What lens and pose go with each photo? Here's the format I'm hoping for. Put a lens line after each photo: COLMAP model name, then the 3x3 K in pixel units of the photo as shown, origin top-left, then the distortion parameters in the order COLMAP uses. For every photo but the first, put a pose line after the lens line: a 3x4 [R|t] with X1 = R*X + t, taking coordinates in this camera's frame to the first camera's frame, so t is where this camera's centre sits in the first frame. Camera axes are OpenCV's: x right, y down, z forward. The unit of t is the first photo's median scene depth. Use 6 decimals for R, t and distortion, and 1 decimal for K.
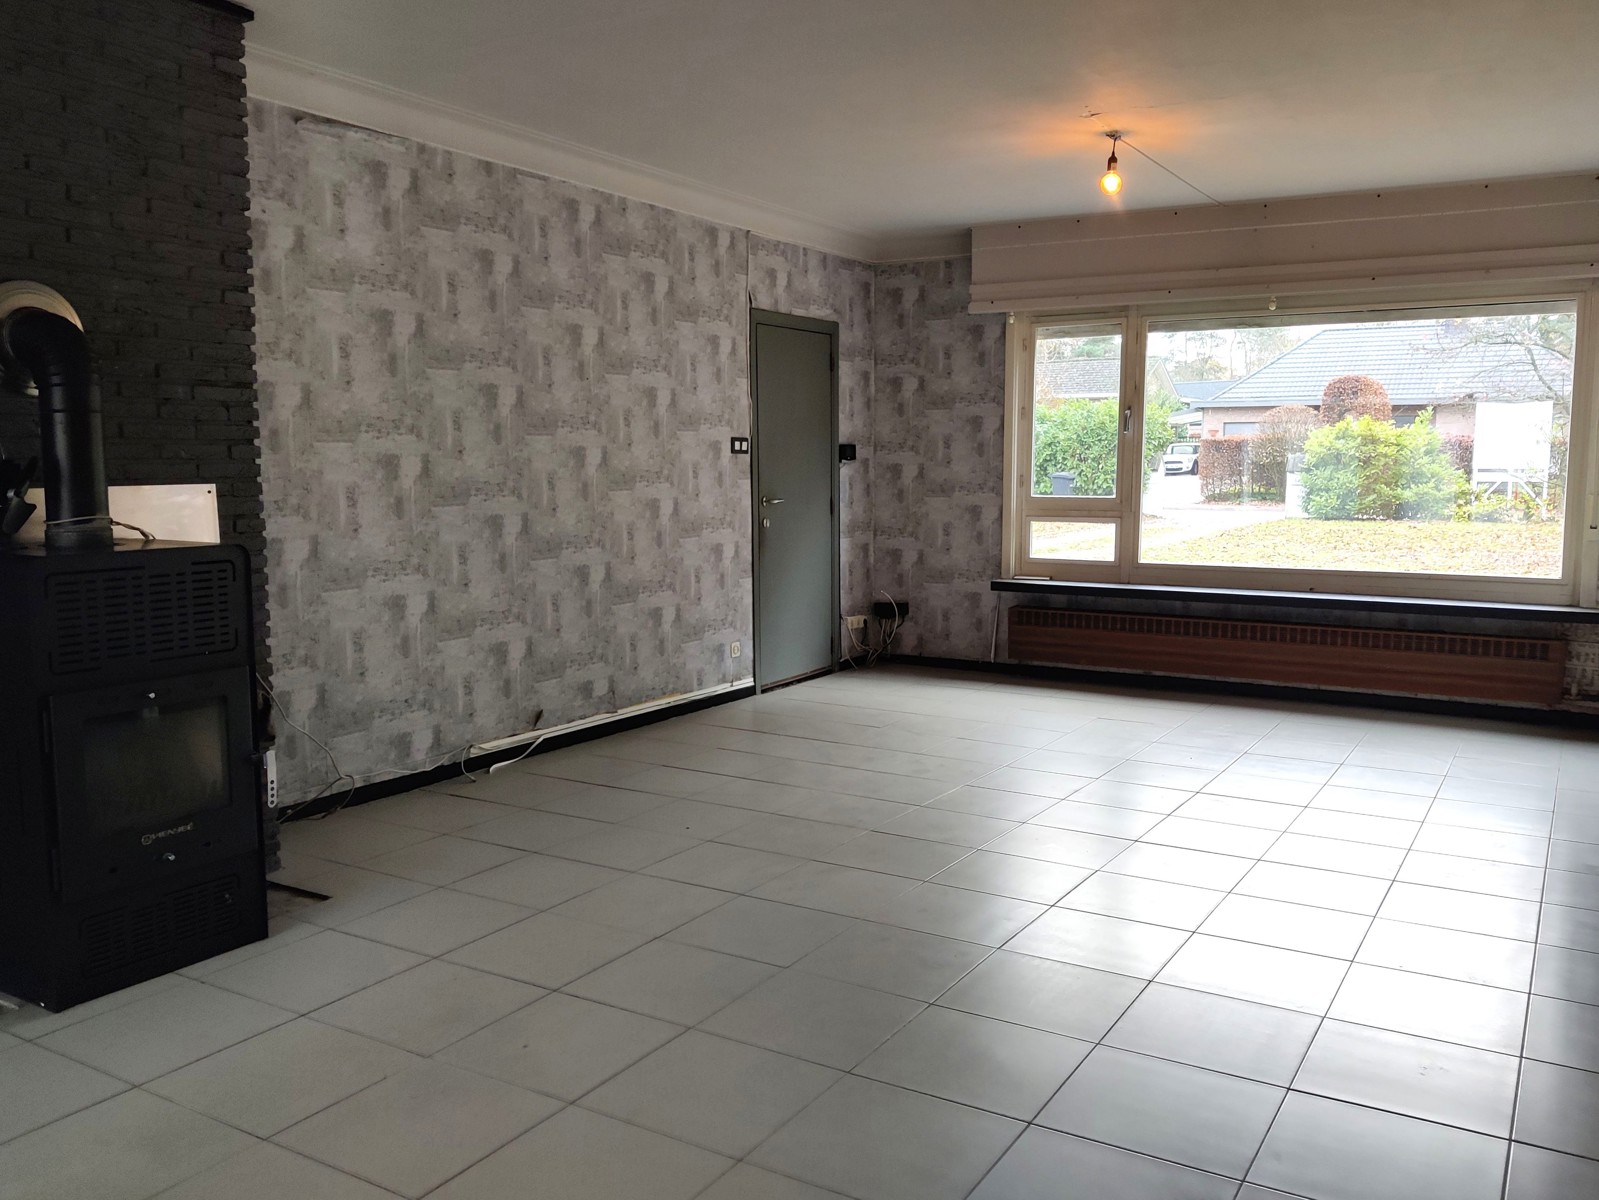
lens RADIAL K [[1324.0, 0, 799.5], [0, 1324.0, 600.0], [0, 0, 1]] dist [0.193819, -0.439215]
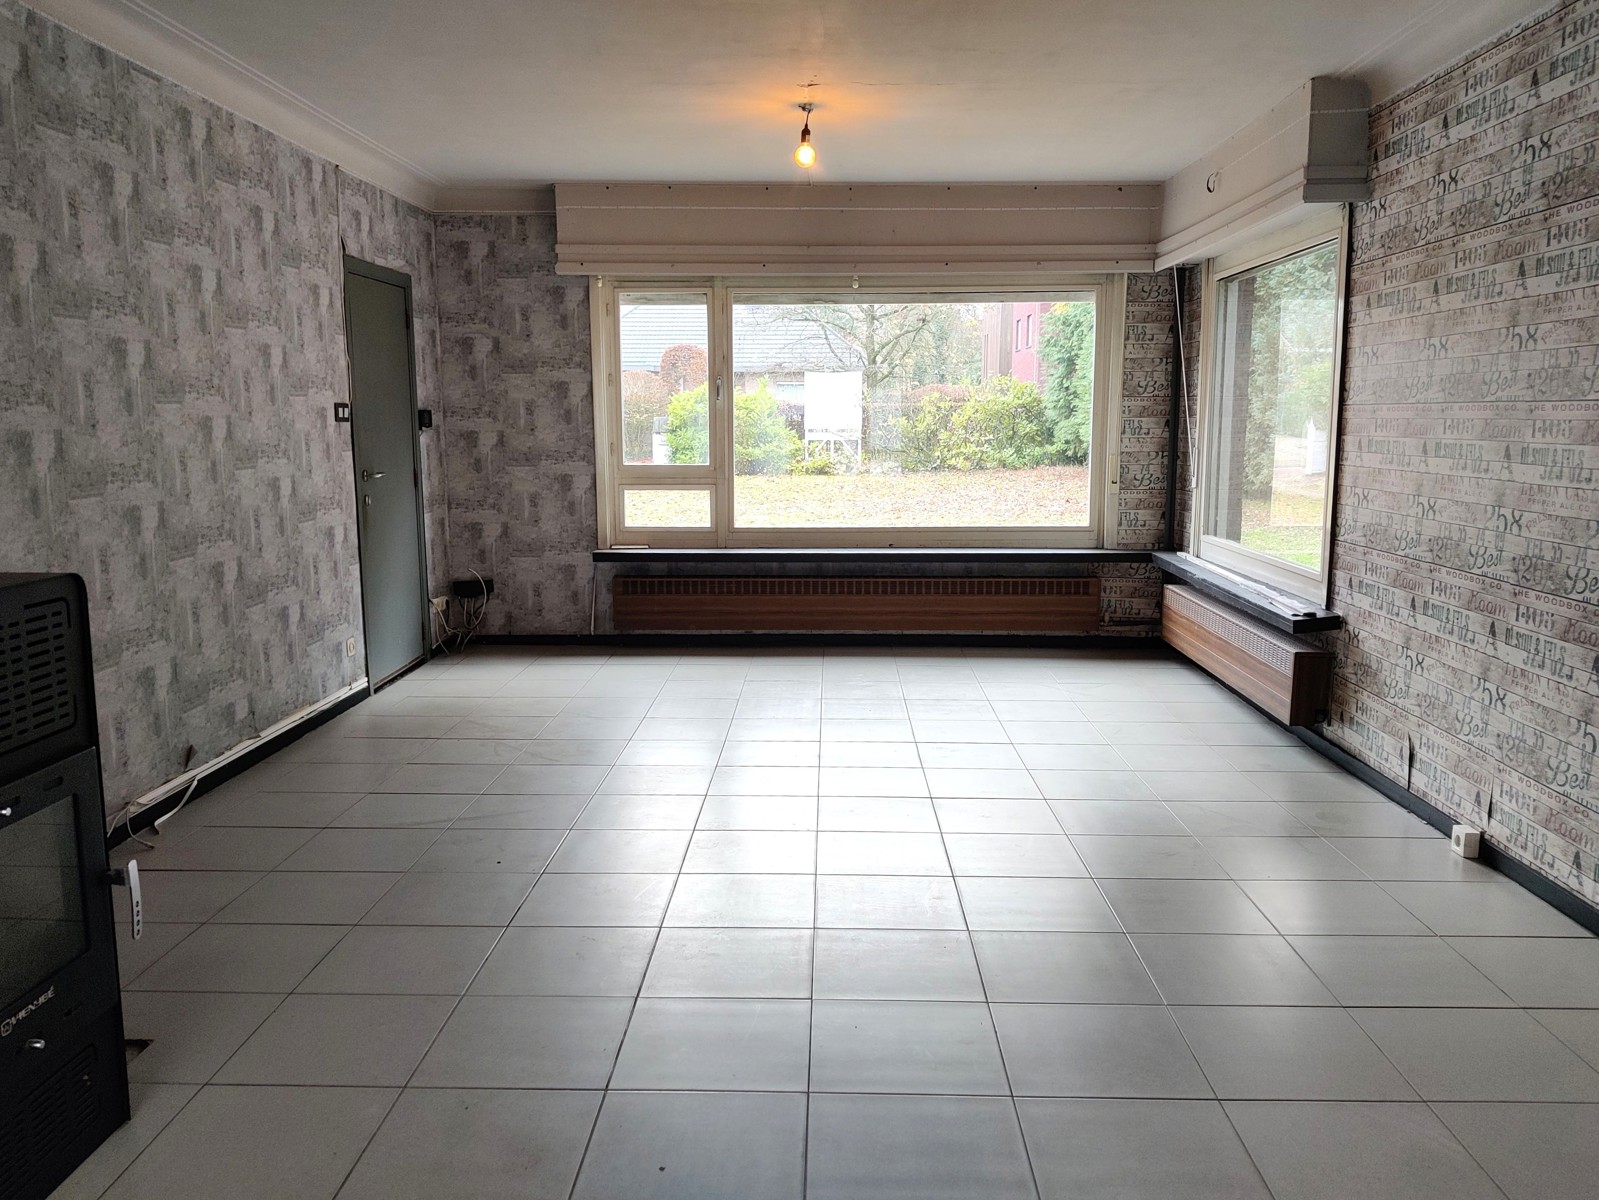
lens RADIAL K [[1285.6, 0, 799.5], [0, 1285.6, 600.0], [0, 0, 1]] dist [0.036099, -0.008211]
pose [[0.873677, -0.072150, 0.481127, -0.183327], [0.055219, 0.997258, 0.049277, -0.017813], [-0.483363, -0.016485, 0.875265, 0.105545]]
